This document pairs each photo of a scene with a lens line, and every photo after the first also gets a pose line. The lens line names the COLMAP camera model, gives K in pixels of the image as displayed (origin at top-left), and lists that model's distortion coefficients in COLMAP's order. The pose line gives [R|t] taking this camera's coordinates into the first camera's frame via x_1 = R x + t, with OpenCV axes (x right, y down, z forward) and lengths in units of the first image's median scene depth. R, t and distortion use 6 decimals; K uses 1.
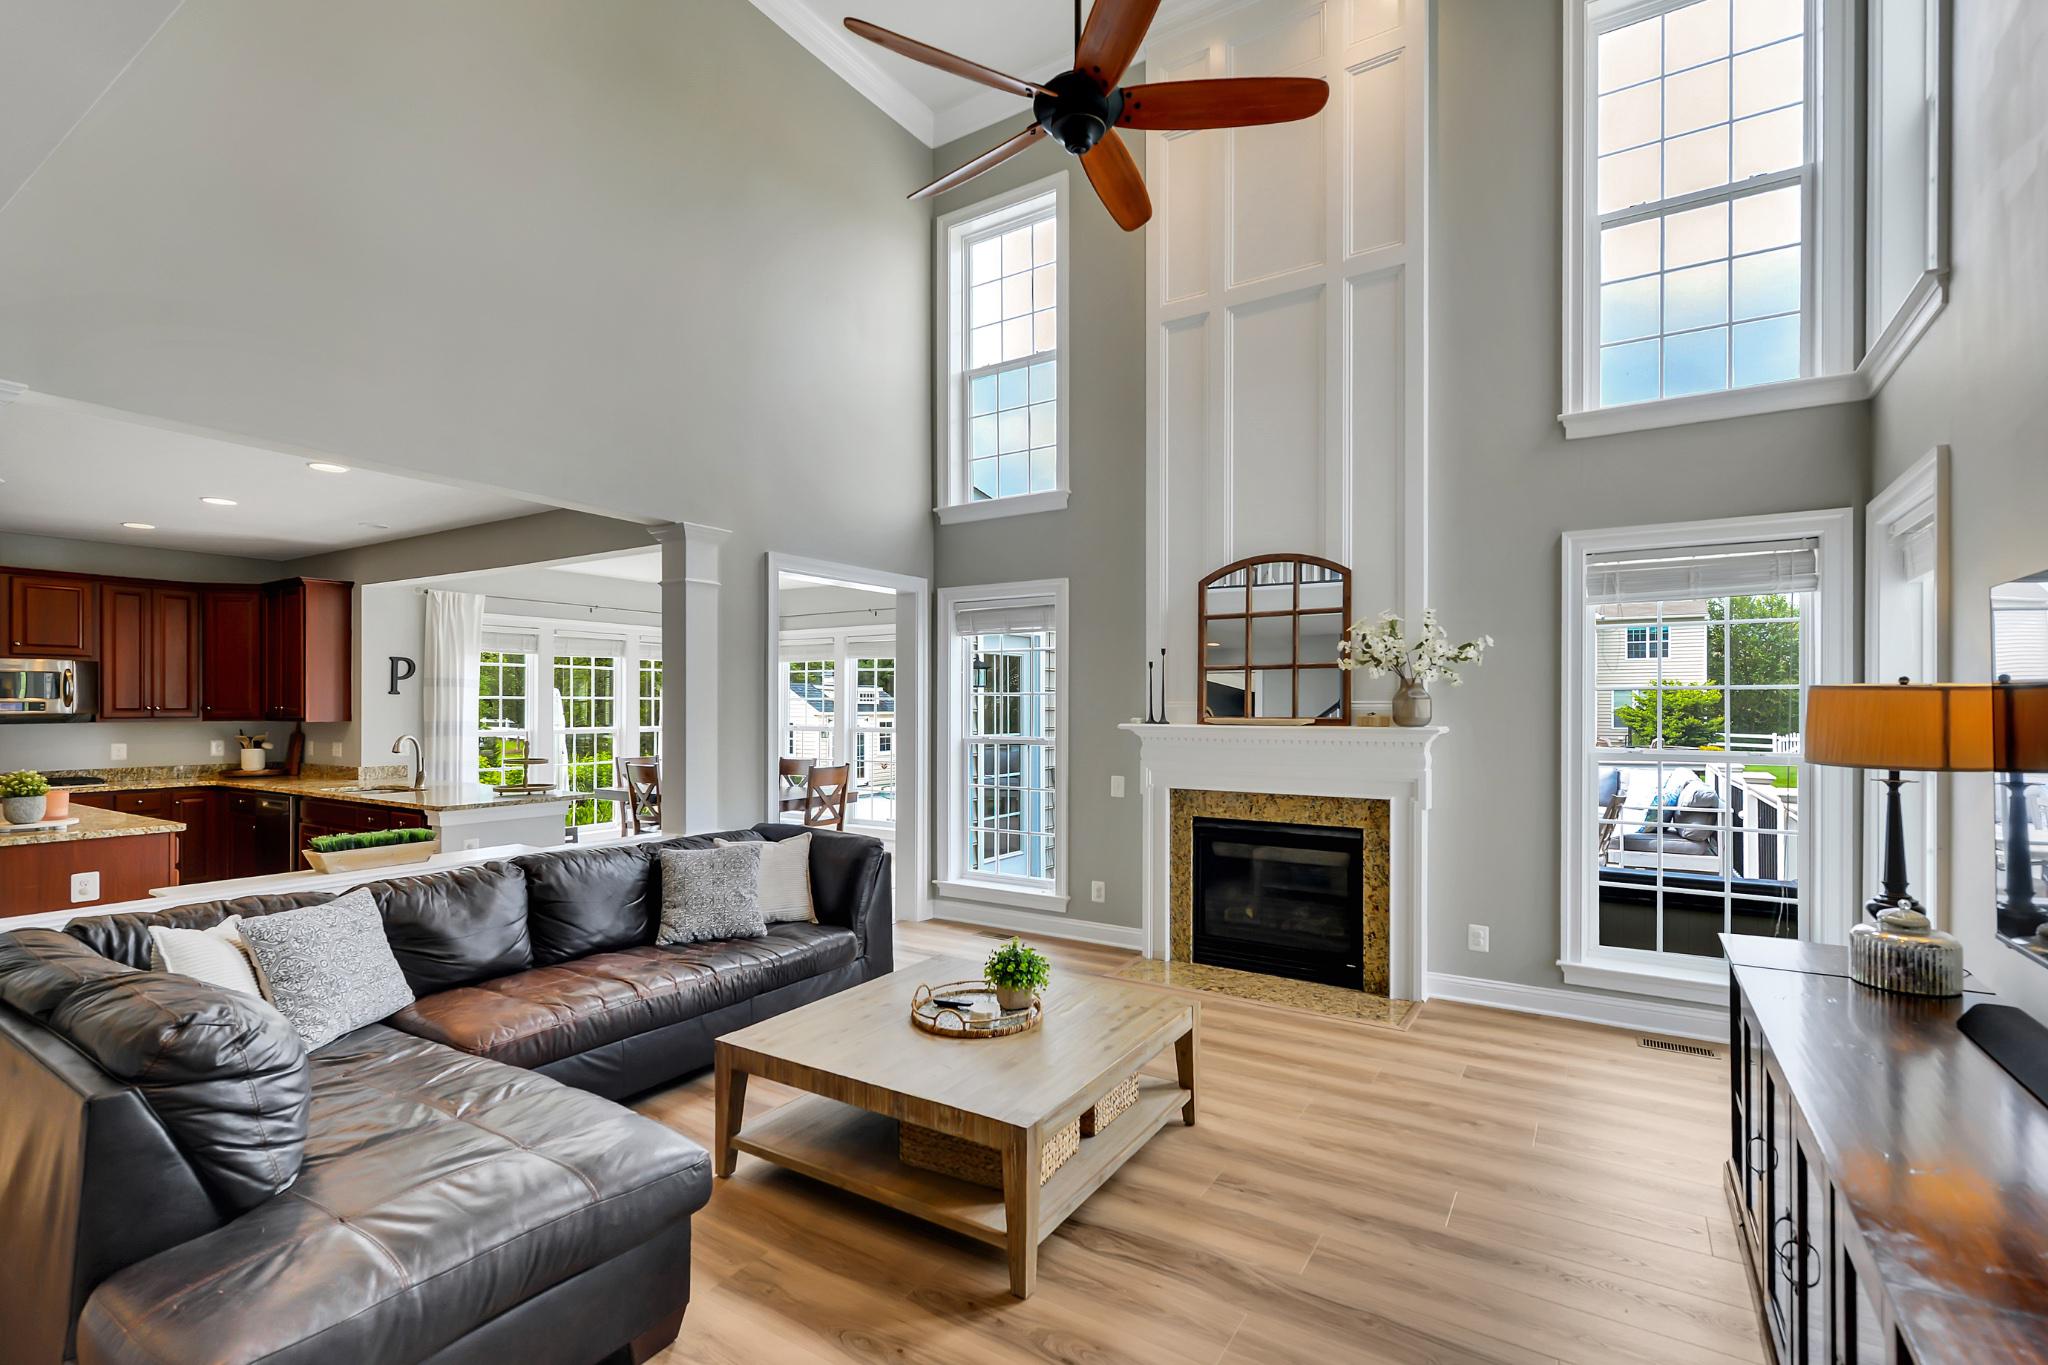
lens RADIAL K [[921.6, 0, 1031.6], [0, 921.6, 707.4], [0, 0, 1]] dist [0.001094, 0.000032]
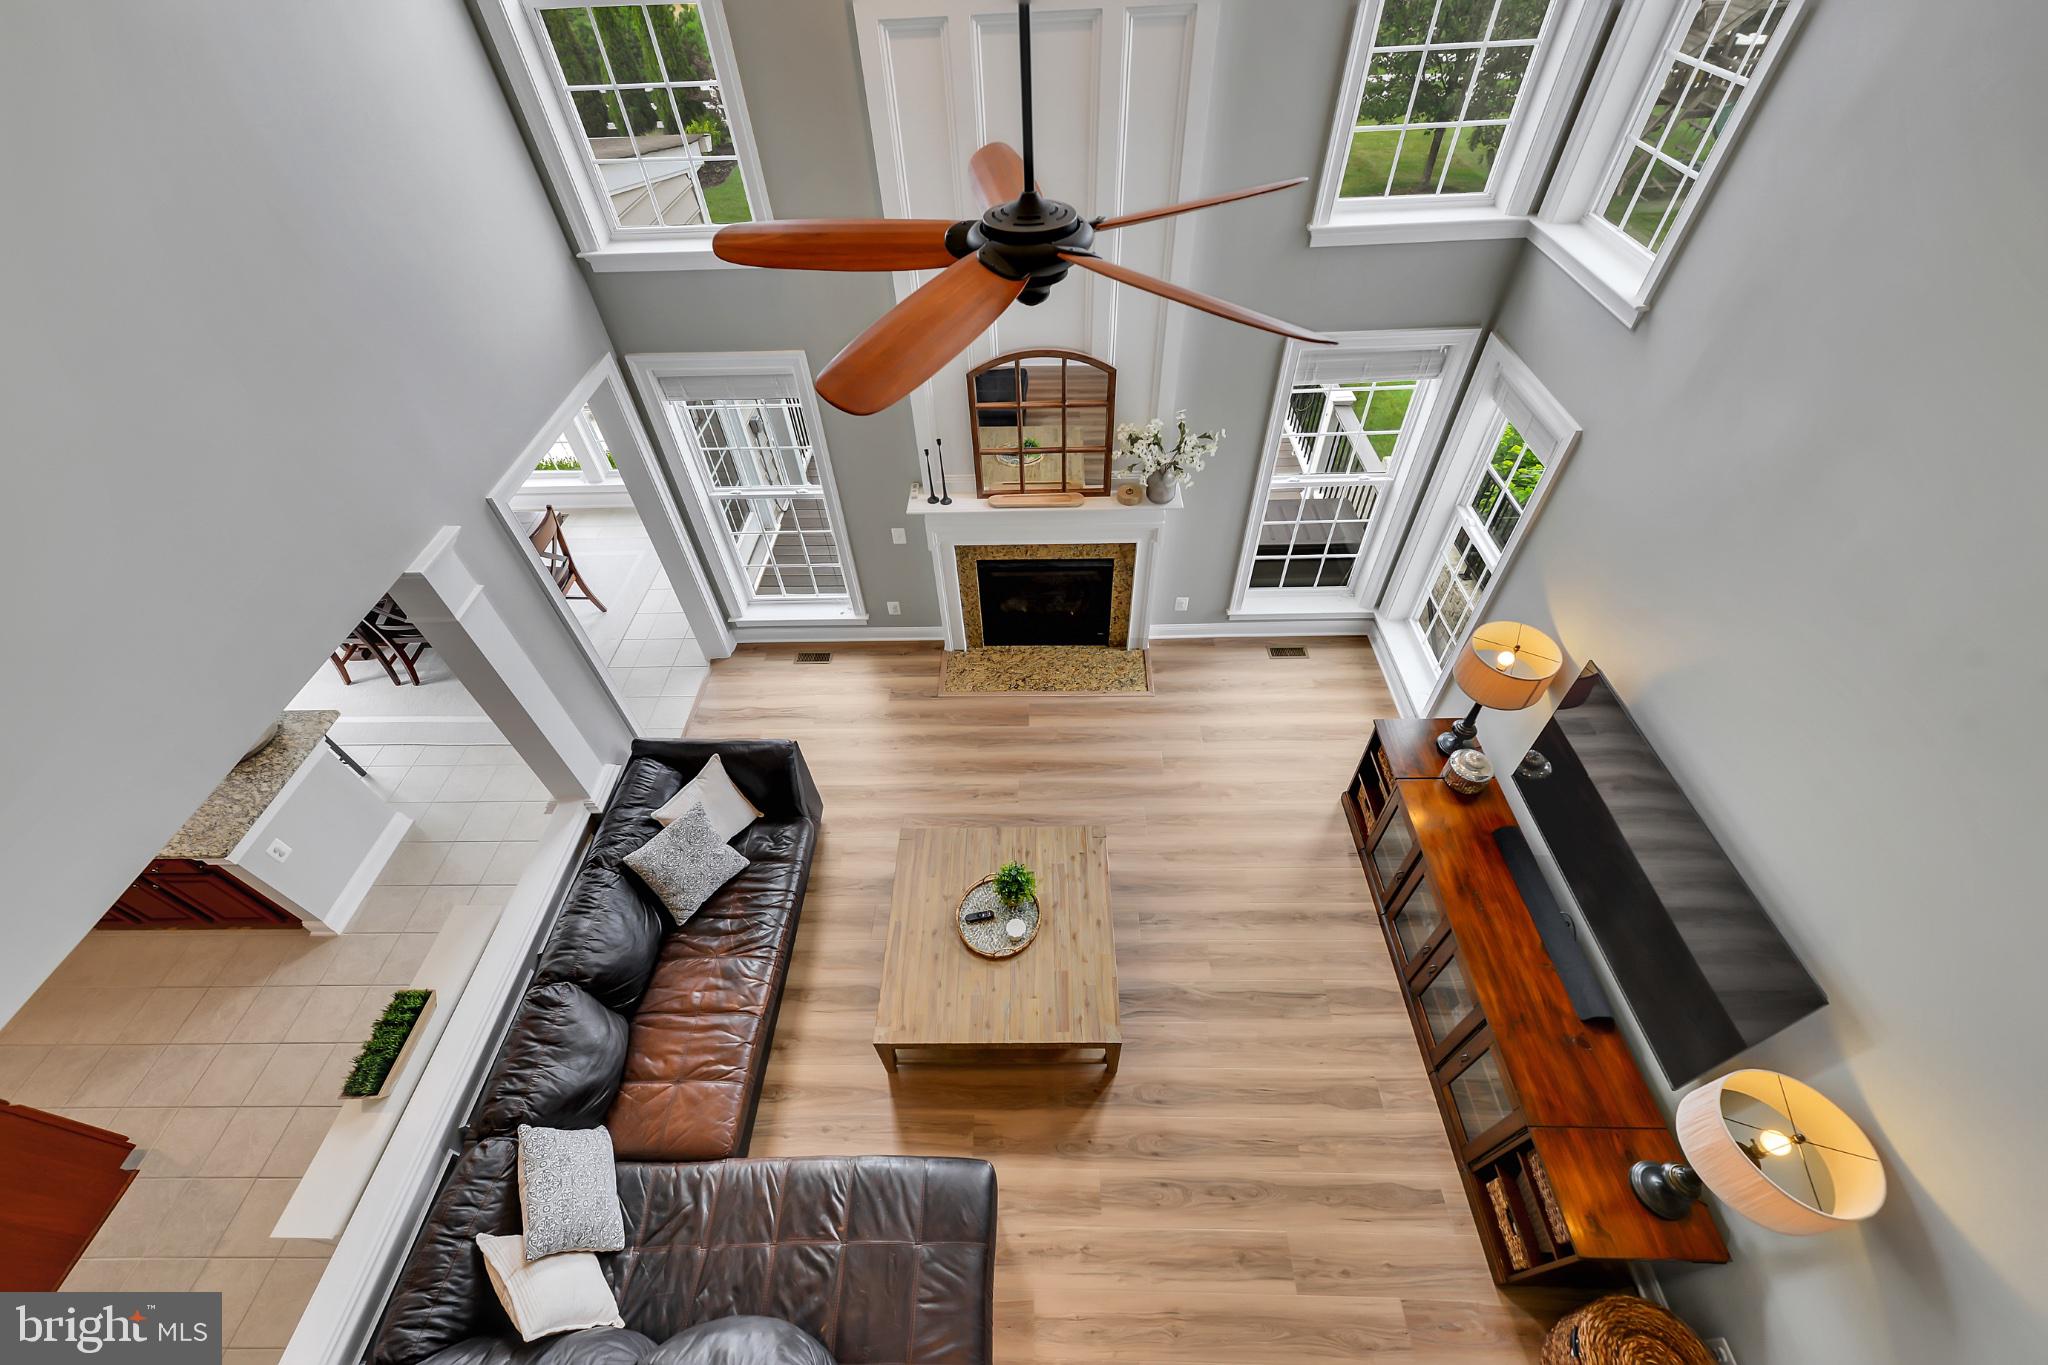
lens RADIAL K [[788.6, 0, 1024.0], [0, 788.6, 682.5], [0, 0, 1]] dist [-0.000116, 0.000017]
pose [[0.853985, -0.401016, 0.331507, -0.193865], [0.033698, 0.678440, 0.733883, -0.575555], [-0.519206, -0.615553, 0.592891, 0.287118]]
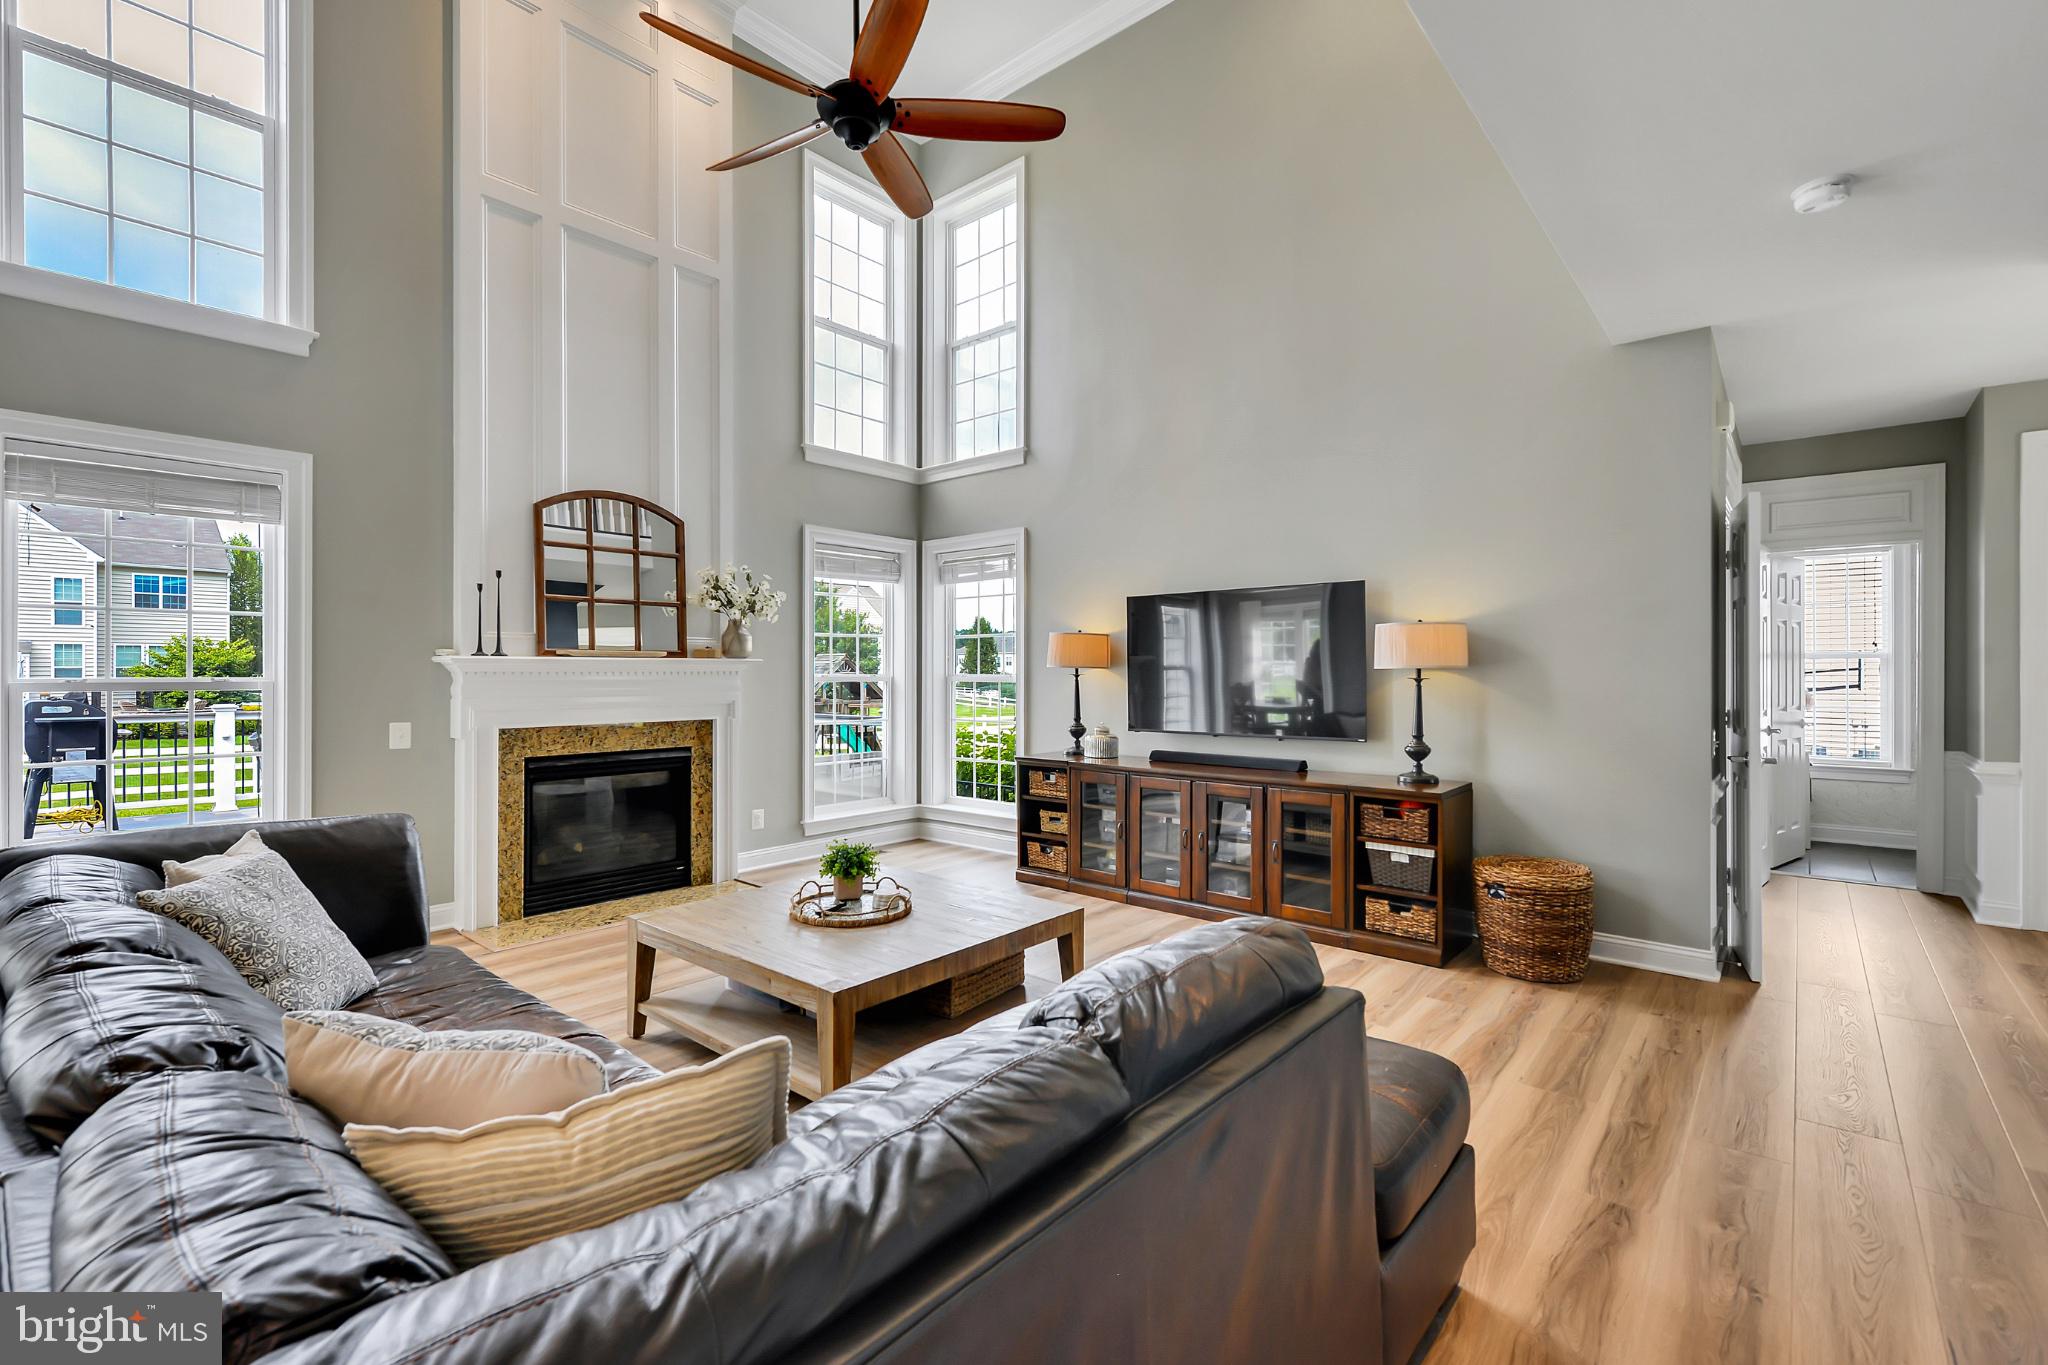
lens RADIAL K [[912.7, 0, 1026.4], [0, 912.7, 676.0], [0, 0, 1]] dist [0.001818, 0.000523]
pose [[0.136151, -0.005804, 0.990671, -0.719649], [0.002338, 0.999982, 0.005537, 0.036863], [-0.990685, 0.001562, 0.136162, 0.420173]]
